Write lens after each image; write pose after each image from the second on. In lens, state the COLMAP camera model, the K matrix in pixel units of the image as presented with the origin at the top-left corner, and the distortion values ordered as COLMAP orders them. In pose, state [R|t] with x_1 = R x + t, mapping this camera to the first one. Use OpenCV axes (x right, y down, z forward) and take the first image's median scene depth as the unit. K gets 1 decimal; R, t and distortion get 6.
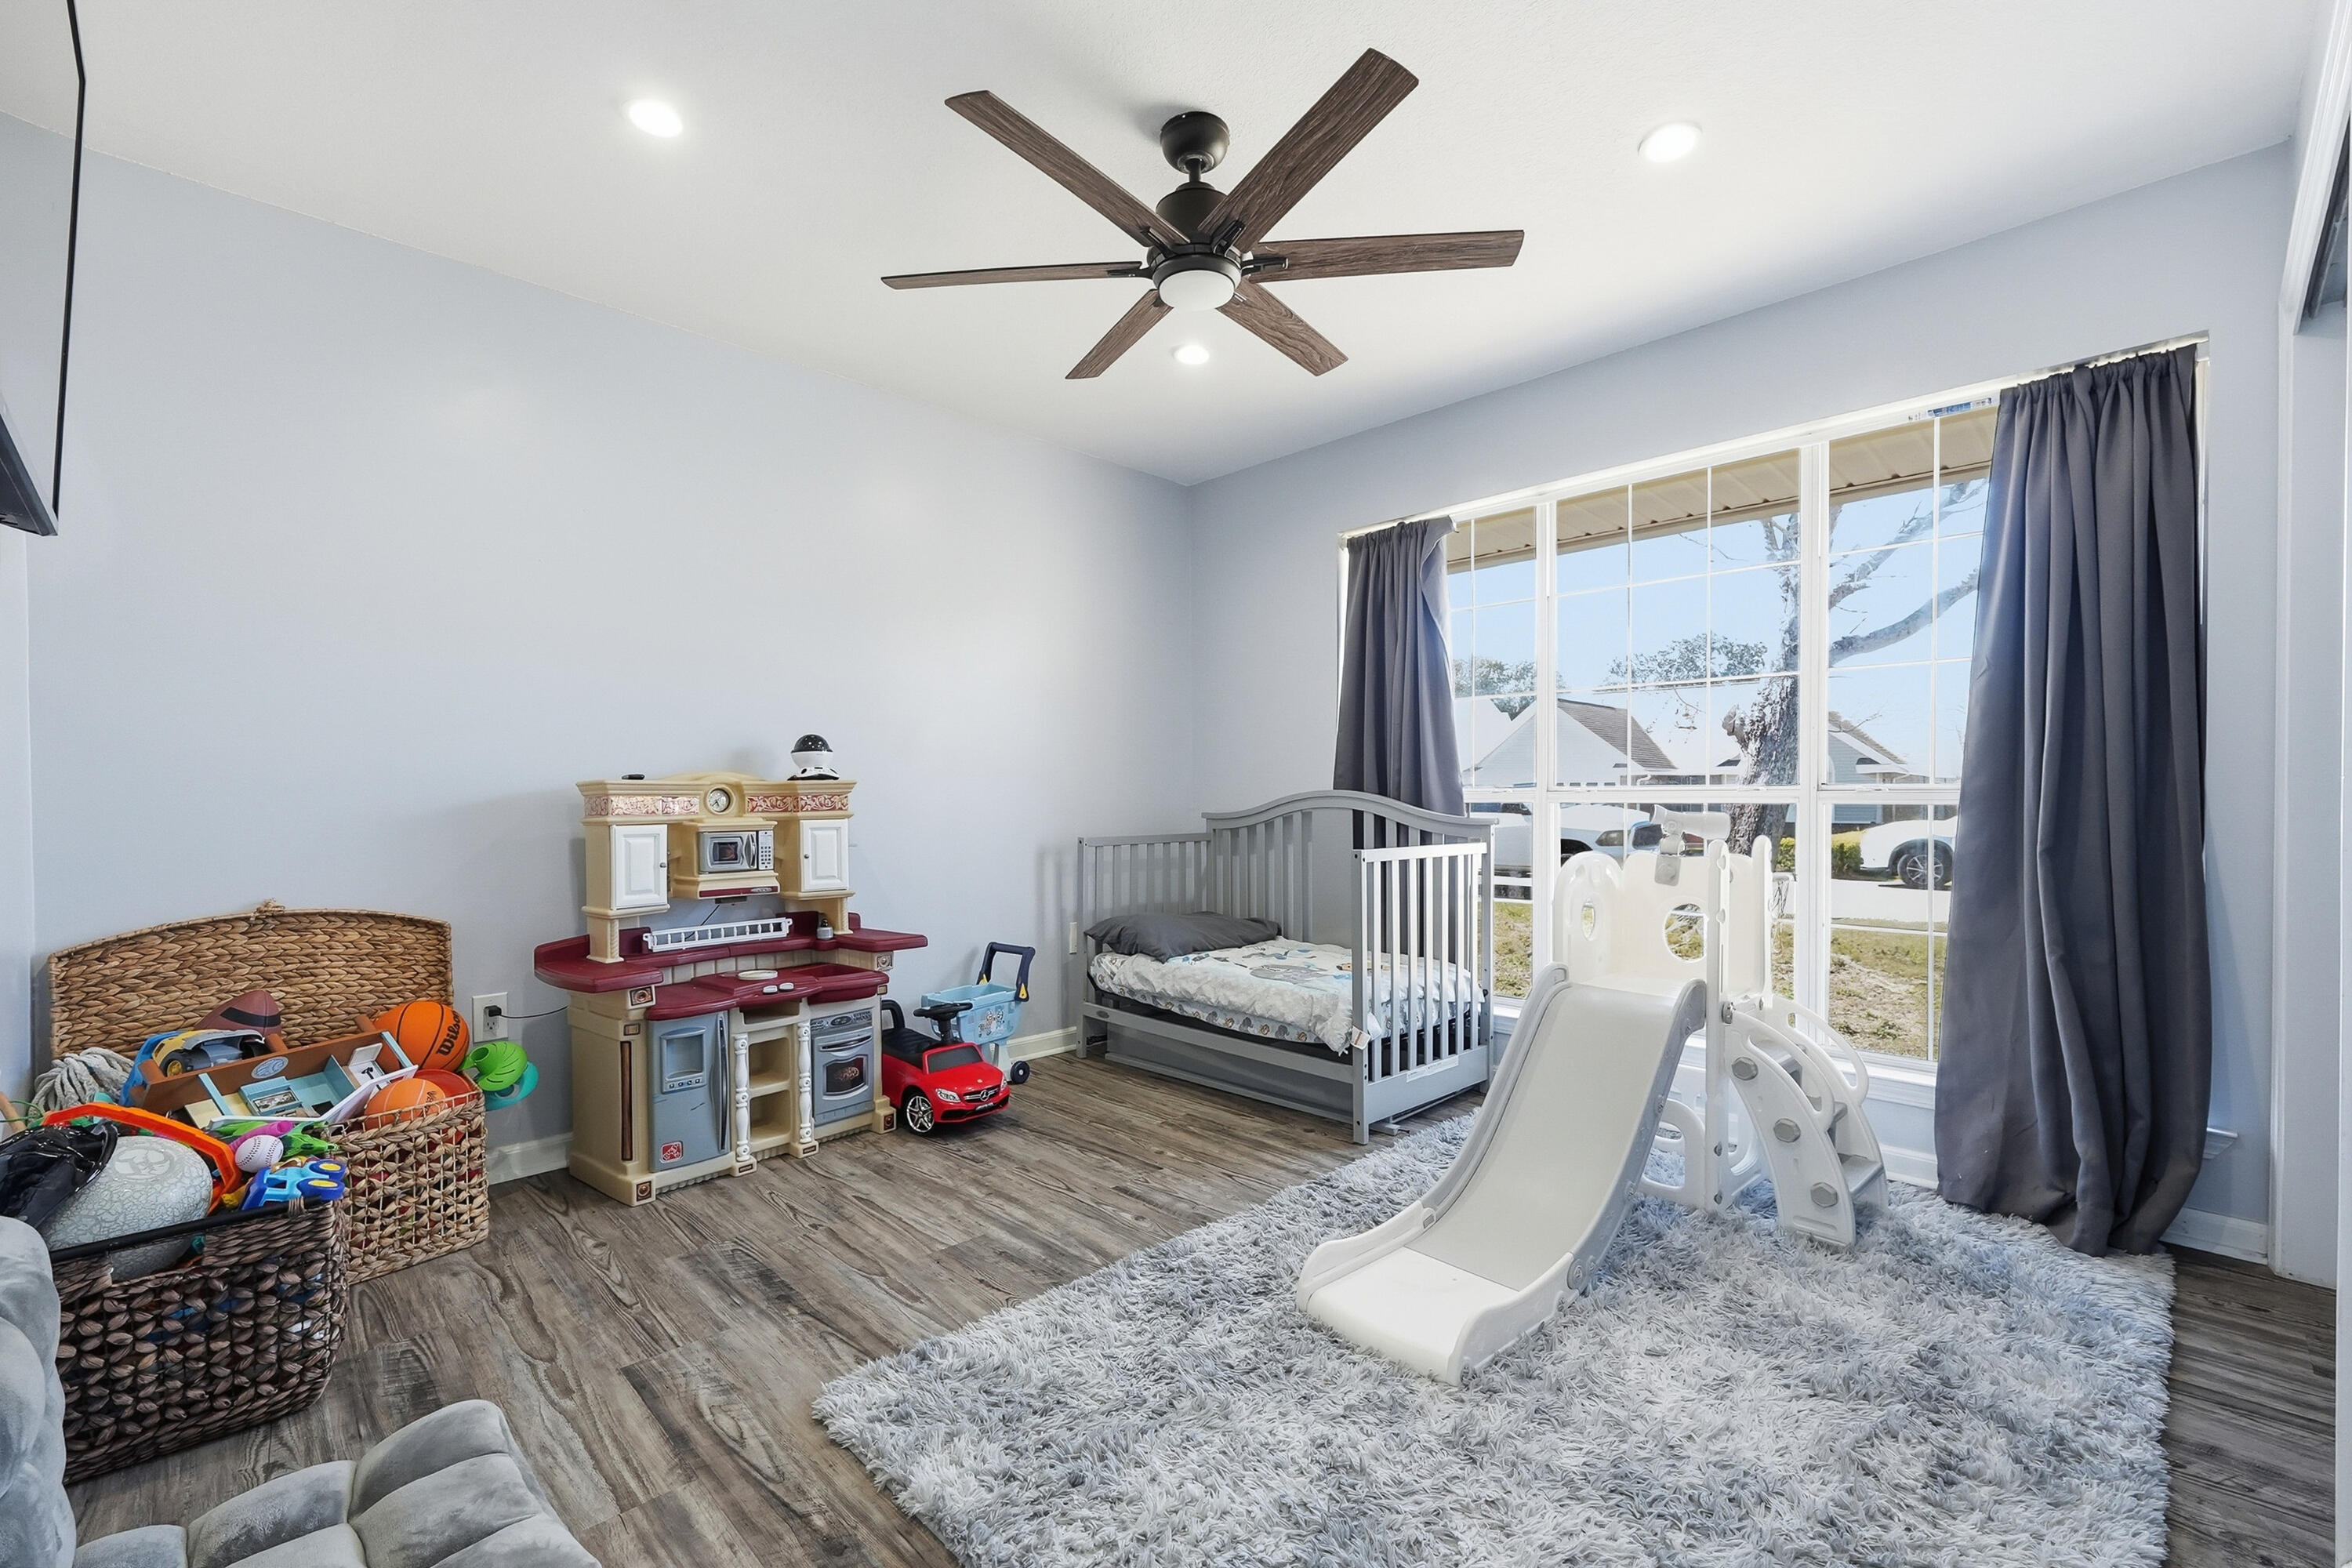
lens RADIAL K [[998.3, 0, 1182.3], [0, 998.3, 795.2], [0, 0, 1]] dist [-0.003127, 0.001386]
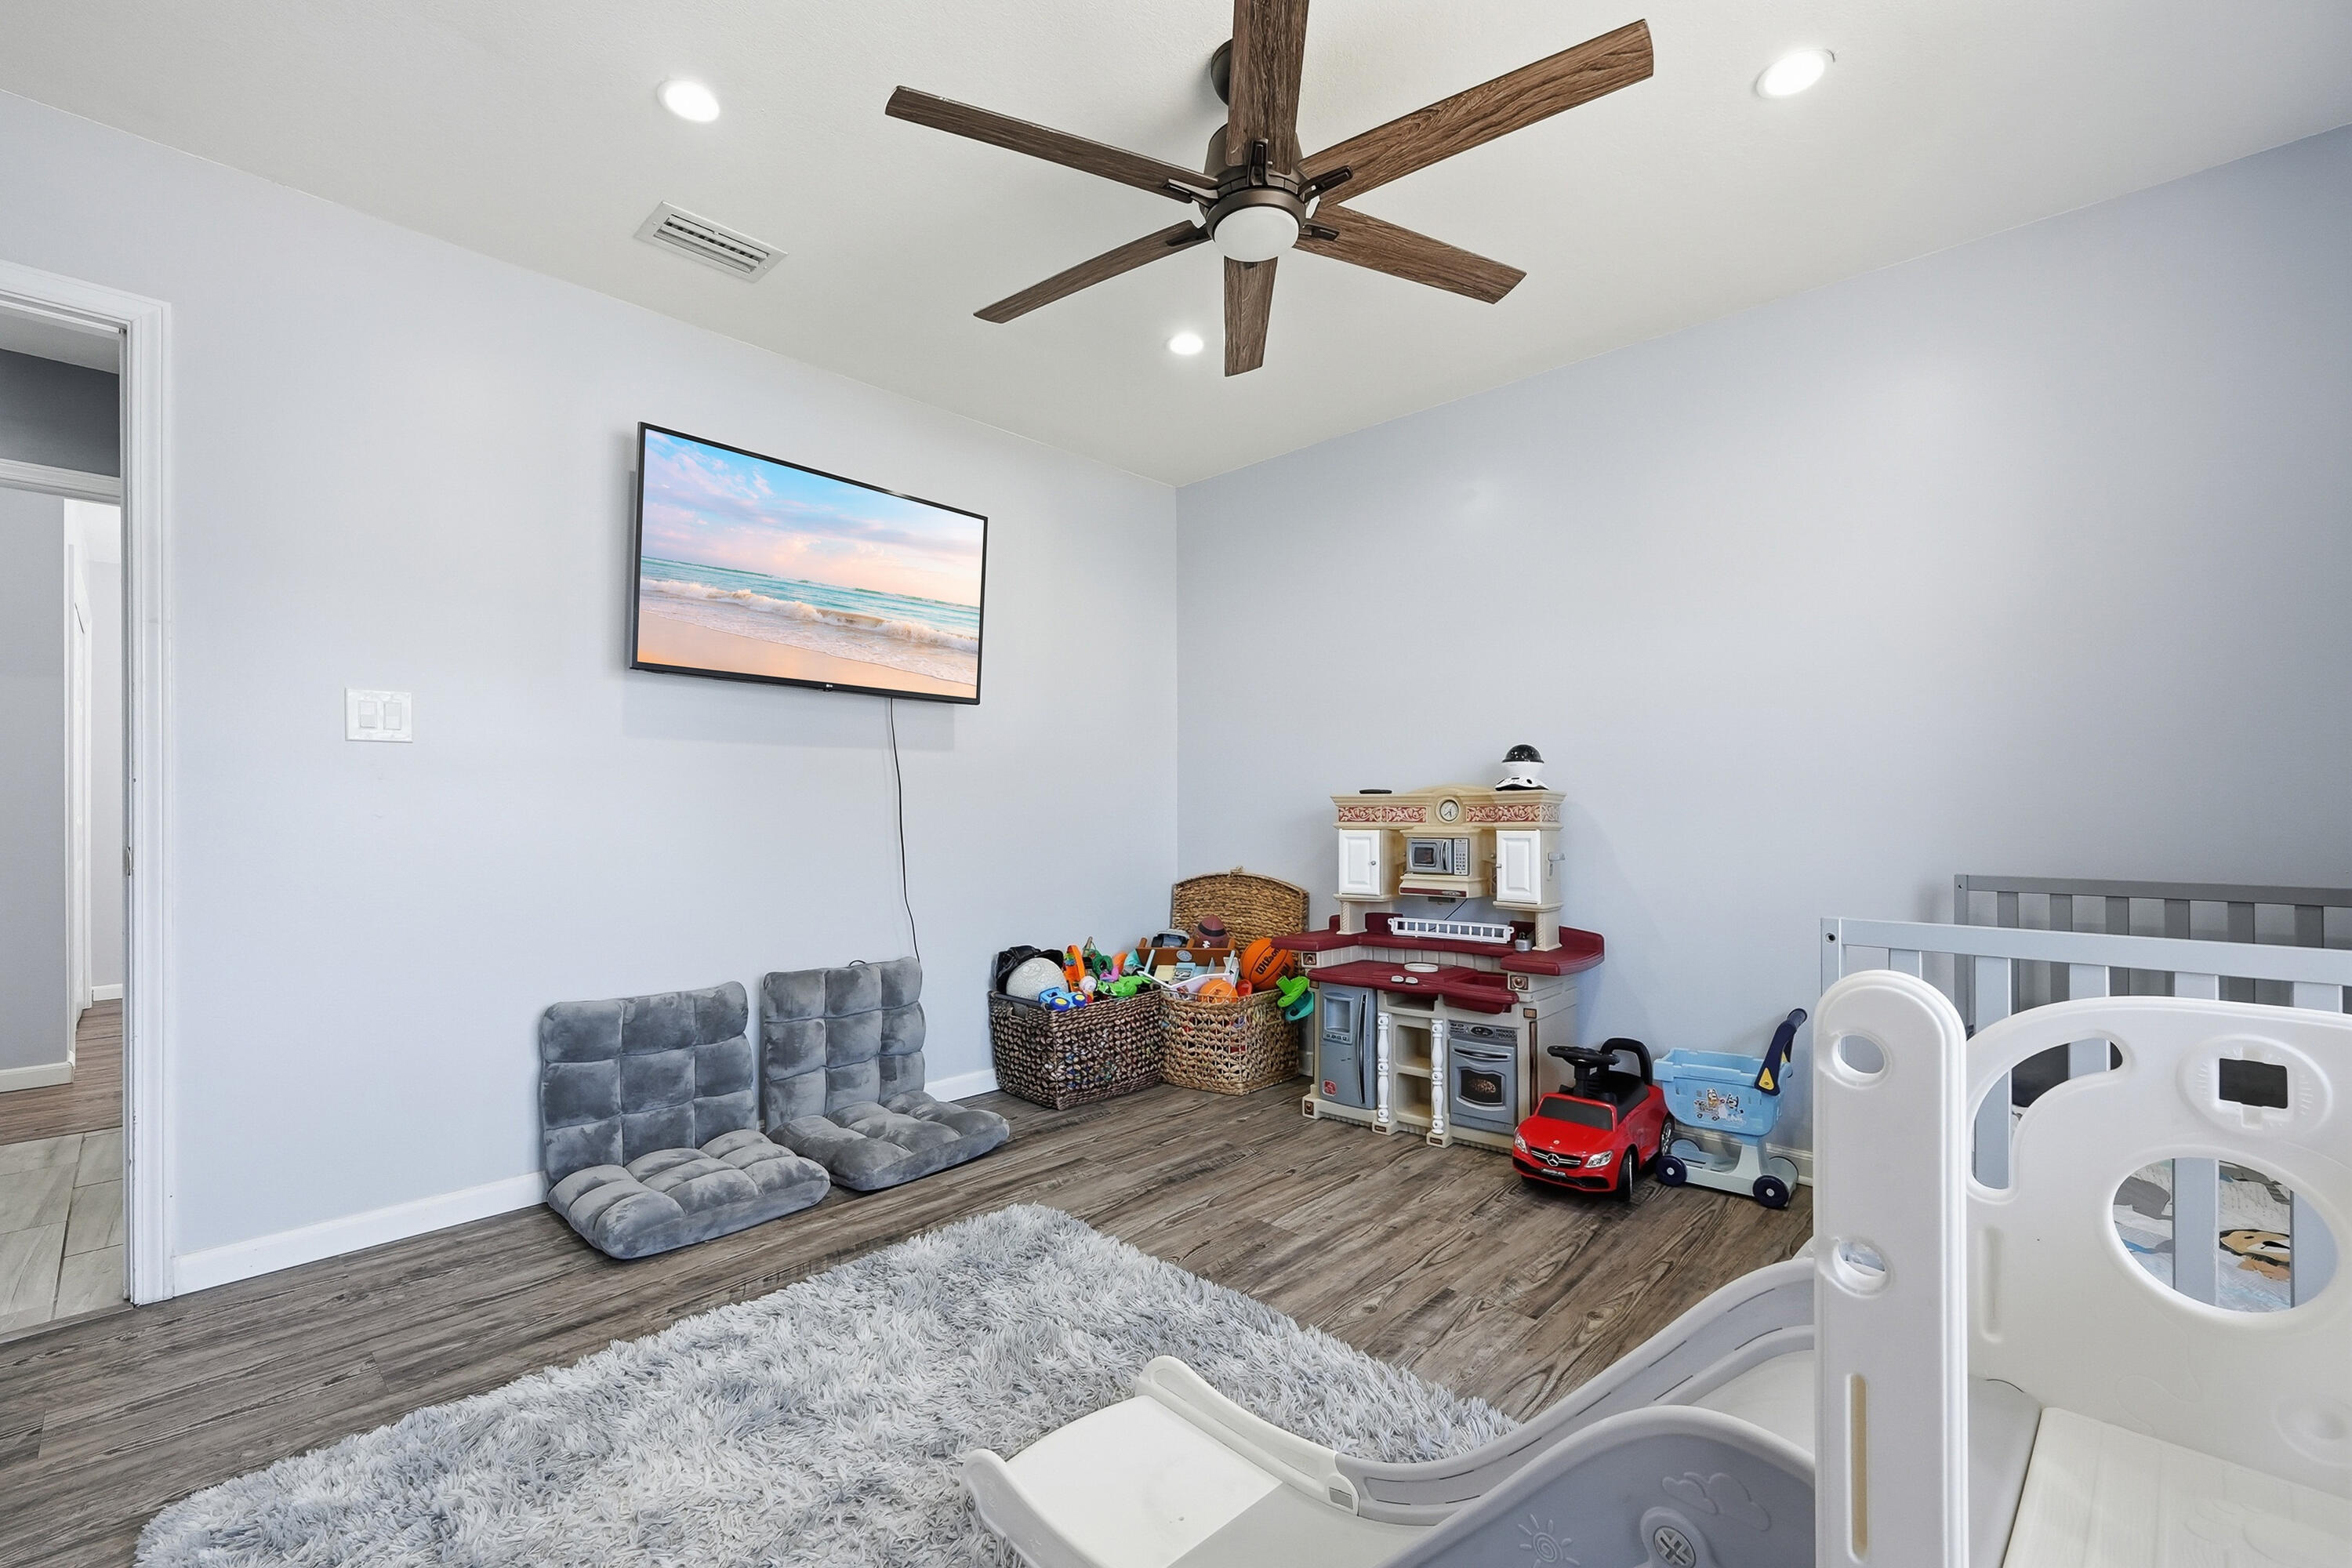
lens RADIAL K [[998.3, 0, 1185.5], [0, 998.3, 796.6], [0, 0, 1]] dist [-0.003127, 0.001386]
pose [[0.031136, -0.012987, -0.999431, 0.664588], [0.000337, 0.999916, -0.012983, 0.004129], [0.999515, 0.000067, 0.031138, 0.686987]]
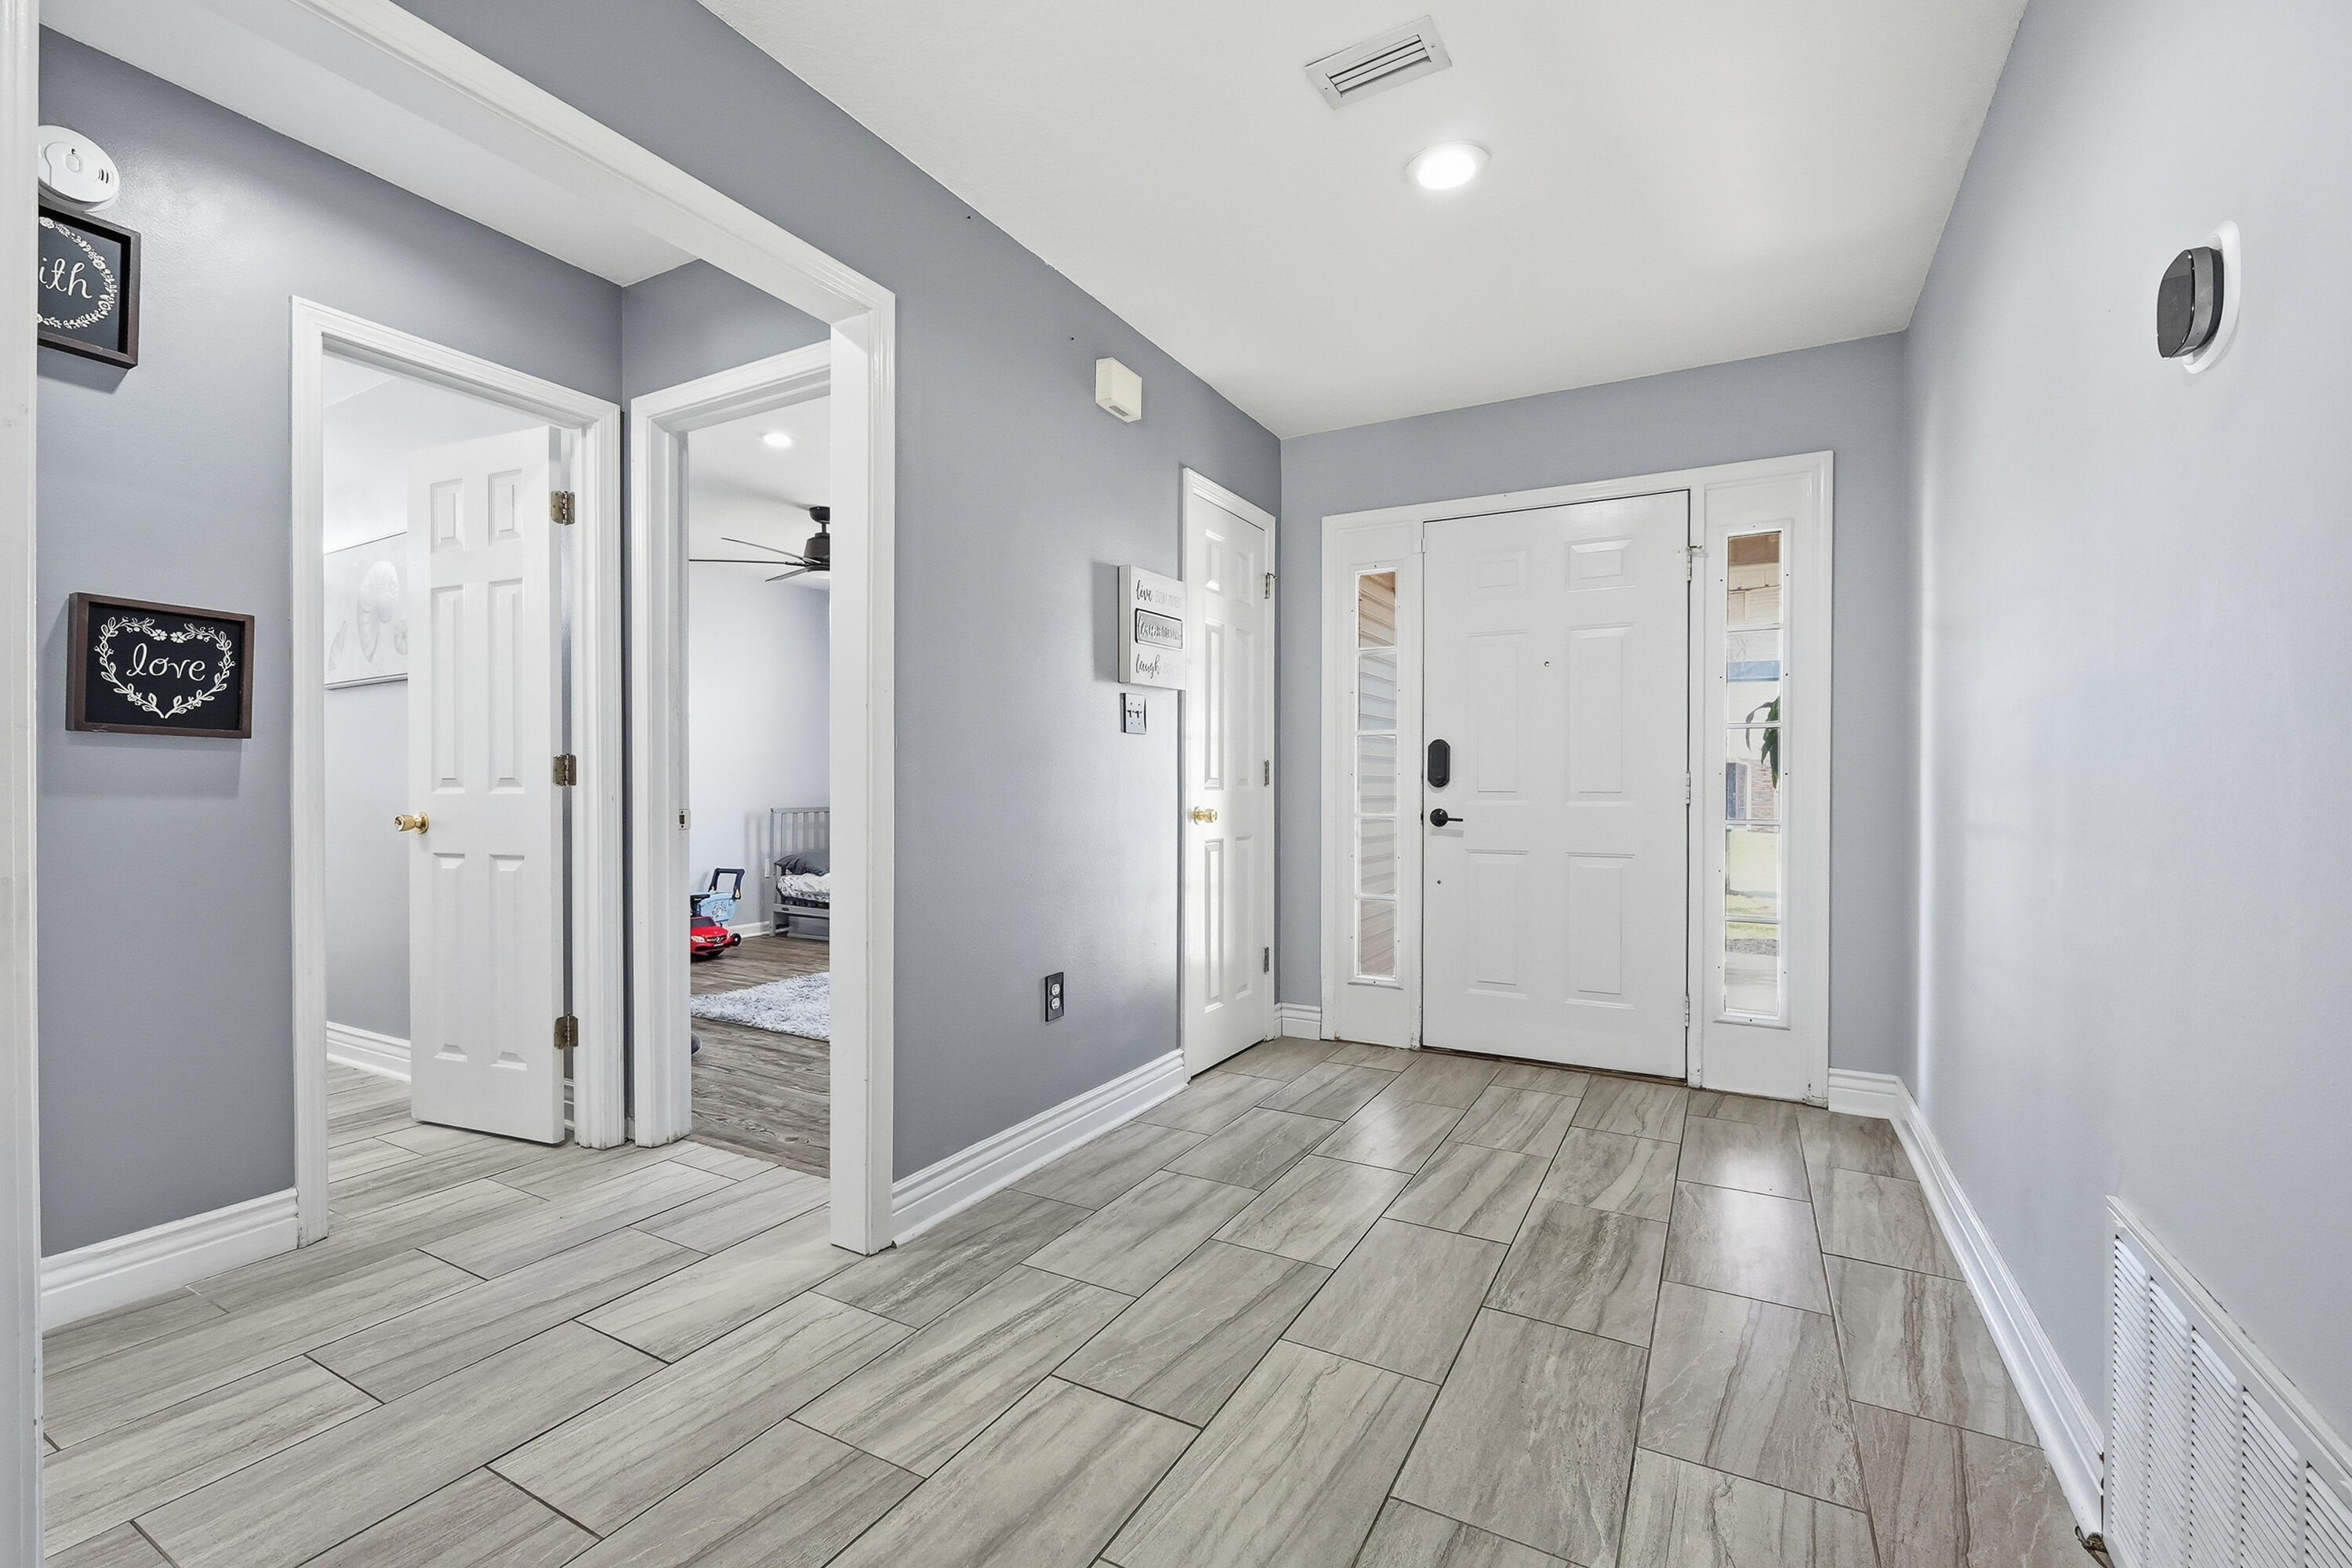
lens RADIAL K [[998.3, 0, 1177.7], [0, 998.3, 791.8], [0, 0, 1]] dist [-0.003127, 0.001386]
pose [[0.959239, 0.001673, 0.282592, 0.110391], [-0.001893, 0.999998, 0.000505, 0.014784], [-0.282590, -0.001019, 0.959240, -1.132164]]
